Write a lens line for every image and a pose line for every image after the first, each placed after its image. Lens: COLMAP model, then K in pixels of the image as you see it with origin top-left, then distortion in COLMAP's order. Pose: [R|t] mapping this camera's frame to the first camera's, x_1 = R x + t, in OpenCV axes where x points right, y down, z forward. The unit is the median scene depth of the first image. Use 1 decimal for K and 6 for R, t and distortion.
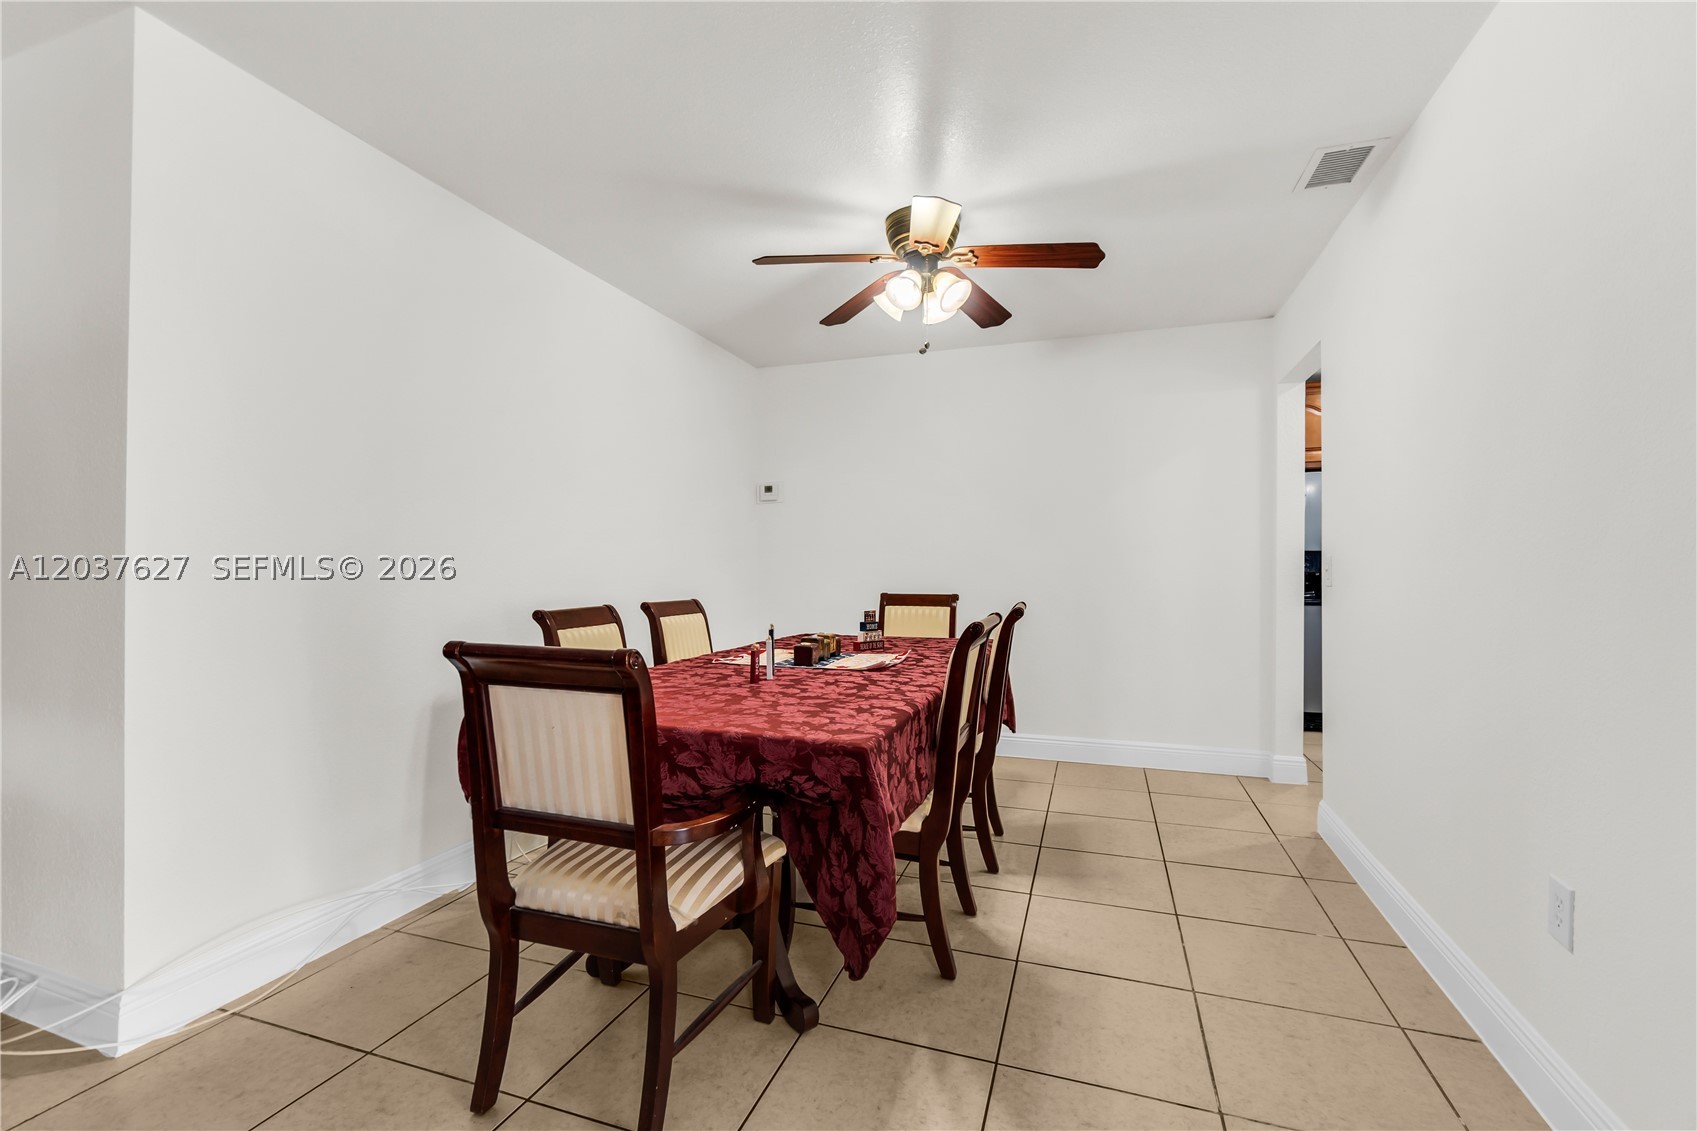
lens RADIAL K [[739.4, 0, 847.1], [0, 739.4, 562.1], [0, 0, 1]] dist [-0.005797, 0.001830]
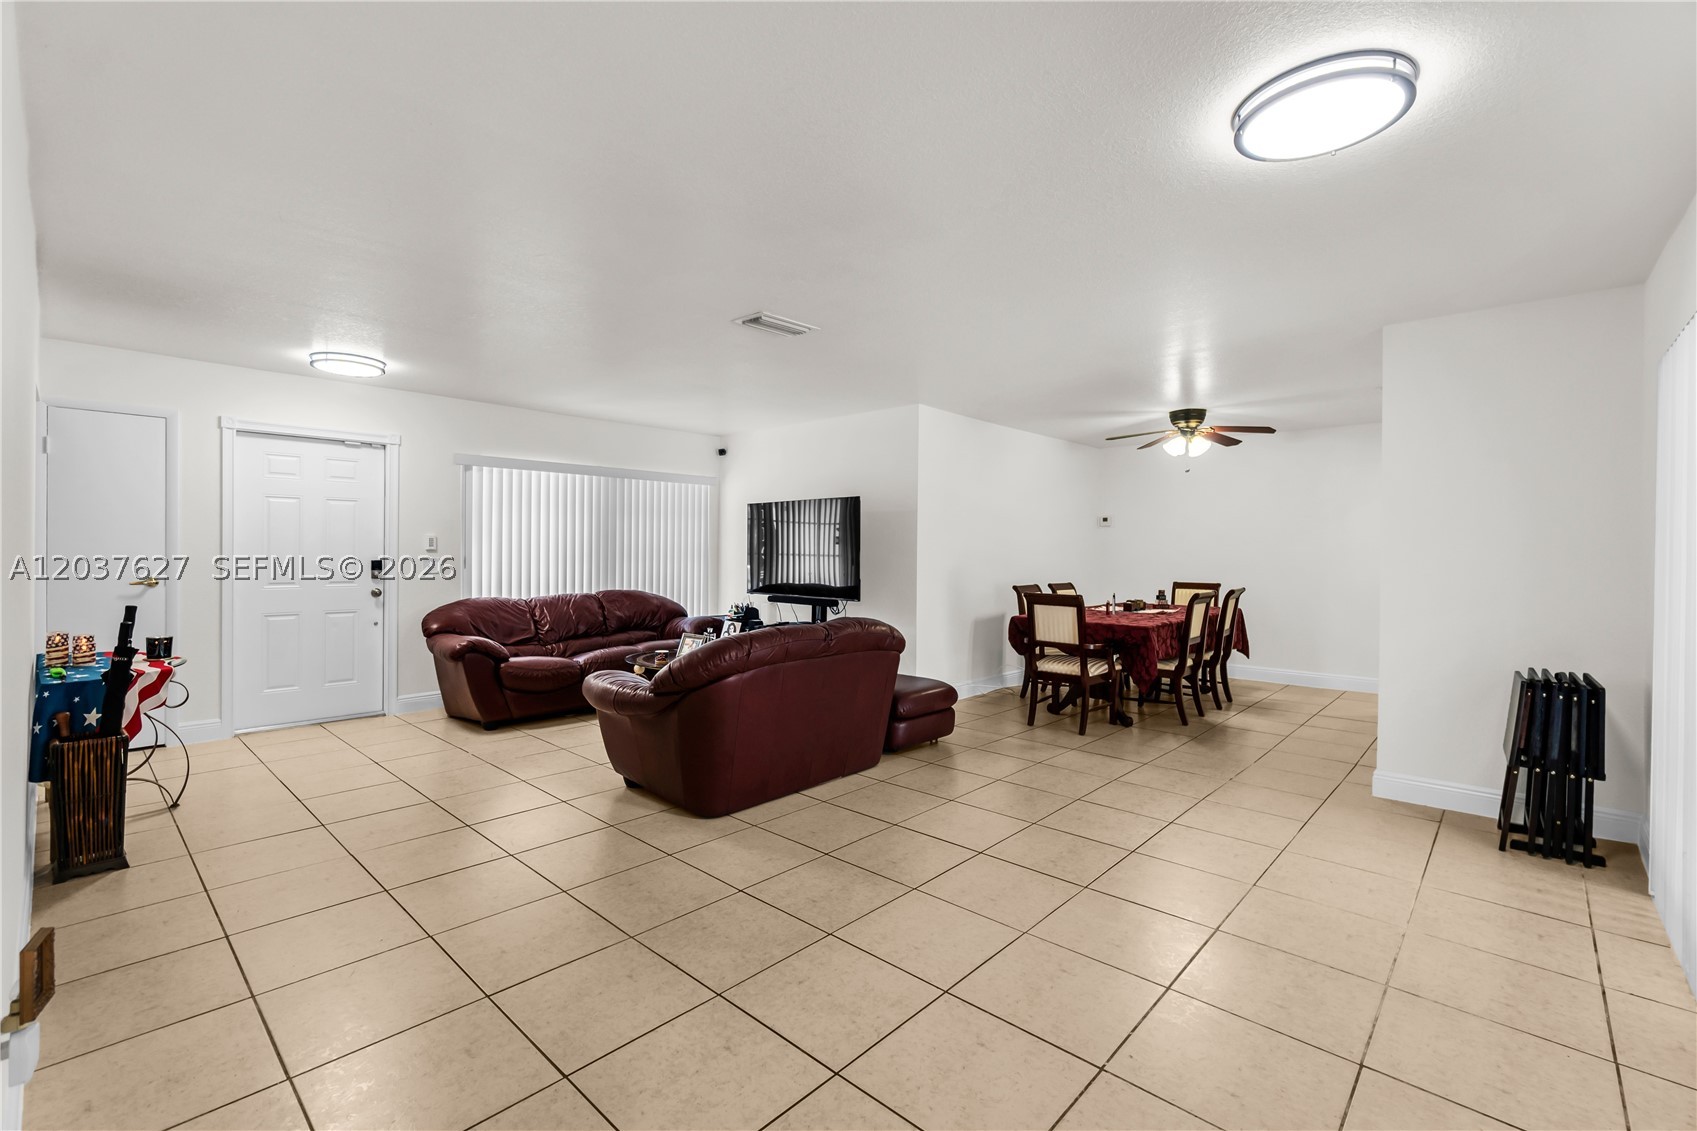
lens RADIAL K [[739.4, 0, 854.0], [0, 739.4, 549.8], [0, 0, 1]] dist [-0.005797, 0.001830]
pose [[0.915322, 0.005785, -0.402682, 0.133161], [-0.005440, 0.999983, 0.002000, -0.088850], [0.402686, 0.000360, 0.915338, -2.309241]]
